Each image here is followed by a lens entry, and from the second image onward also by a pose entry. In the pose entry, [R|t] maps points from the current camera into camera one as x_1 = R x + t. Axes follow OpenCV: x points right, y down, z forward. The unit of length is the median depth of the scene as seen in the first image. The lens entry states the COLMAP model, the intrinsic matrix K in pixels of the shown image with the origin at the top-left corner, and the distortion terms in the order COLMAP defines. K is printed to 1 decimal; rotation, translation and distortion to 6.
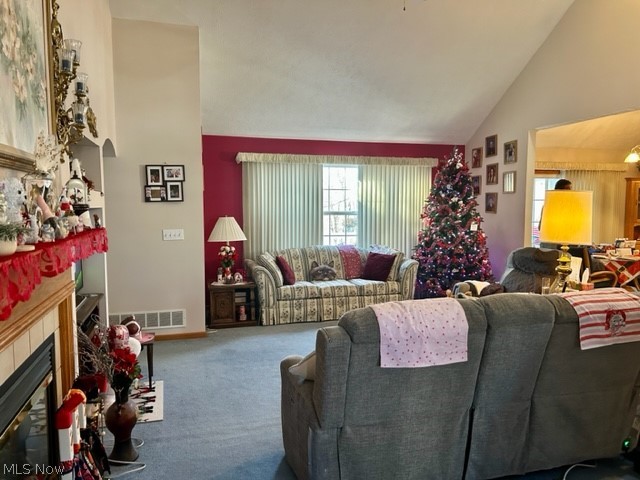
lens RADIAL K [[480.4, 0, 319.7], [0, 480.4, 237.4], [0, 0, 1]] dist [0.054849, -0.056787]
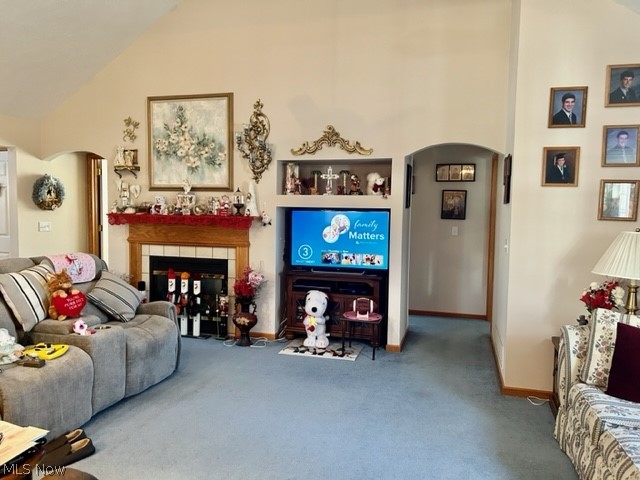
lens RADIAL K [[480.4, 0, 320.5], [0, 480.4, 239.3], [0, 0, 1]] dist [0.054849, -0.056787]
pose [[-0.524377, 0.049372, -0.850054, 0.593843], [-0.076056, 0.991611, 0.104512, -0.088718], [0.848083, 0.119455, -0.516223, 1.312991]]
